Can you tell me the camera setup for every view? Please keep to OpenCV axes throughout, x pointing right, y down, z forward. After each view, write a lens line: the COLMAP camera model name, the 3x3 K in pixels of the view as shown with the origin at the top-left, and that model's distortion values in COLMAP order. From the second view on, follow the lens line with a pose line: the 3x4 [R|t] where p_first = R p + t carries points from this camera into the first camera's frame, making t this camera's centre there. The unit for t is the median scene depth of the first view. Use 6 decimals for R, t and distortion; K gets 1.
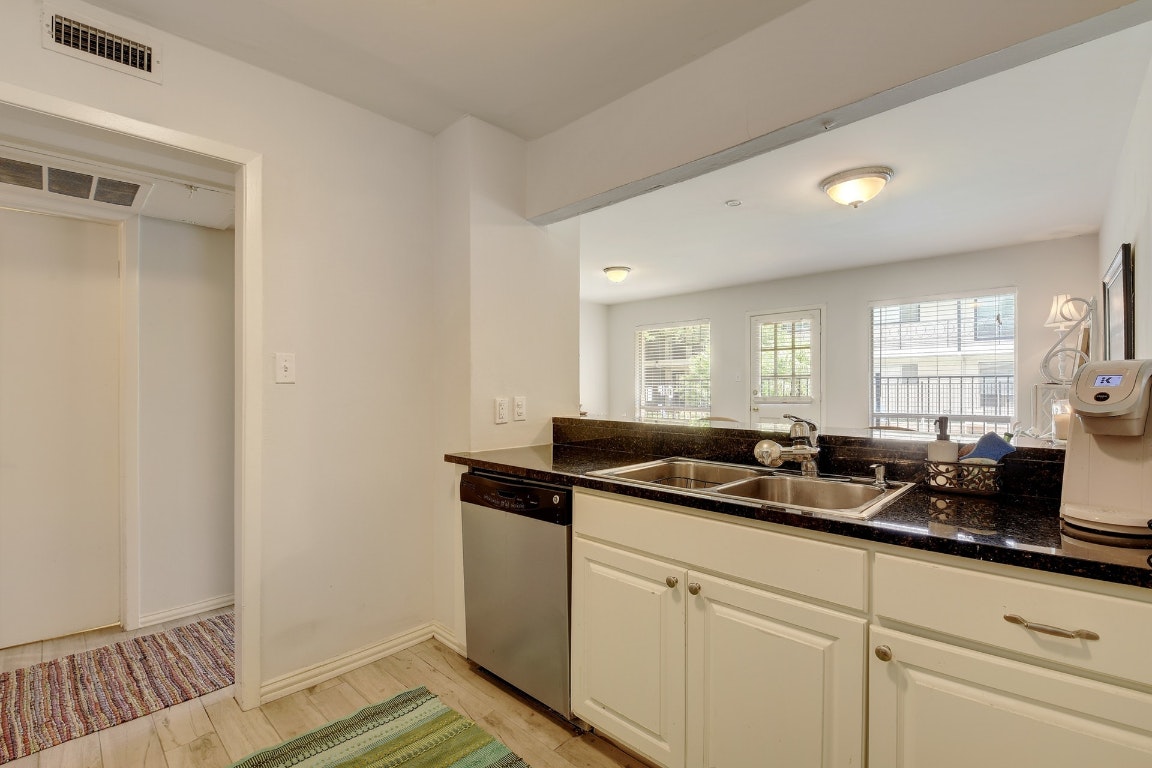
lens RADIAL K [[516.8, 0, 572.6], [0, 516.8, 388.6], [0, 0, 1]] dist [-0.011346, -0.005911]
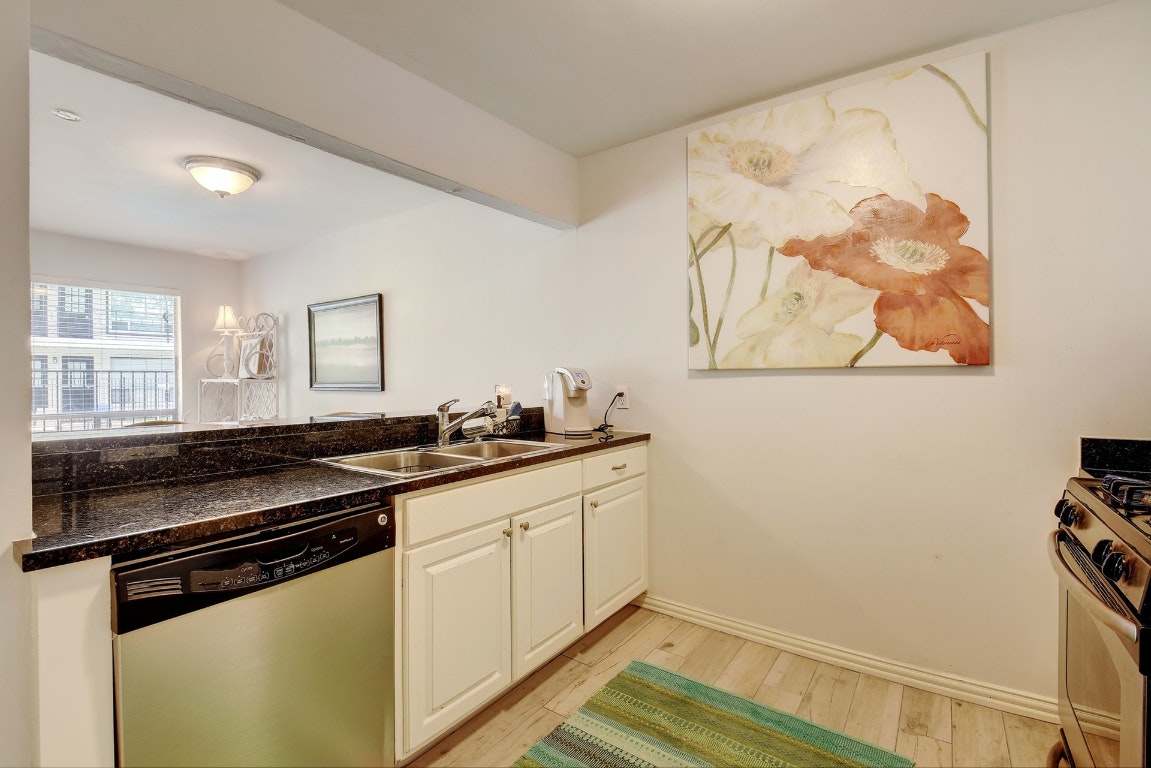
lens RADIAL K [[516.3, 0, 567.7], [0, 516.3, 383.5], [0, 0, 1]] dist [-0.011346, -0.005911]
pose [[-0.145900, -0.007278, 0.989273, -0.751392], [0.011252, 0.999896, 0.009015, 0.001143], [-0.989235, 0.012447, -0.145803, 0.727040]]
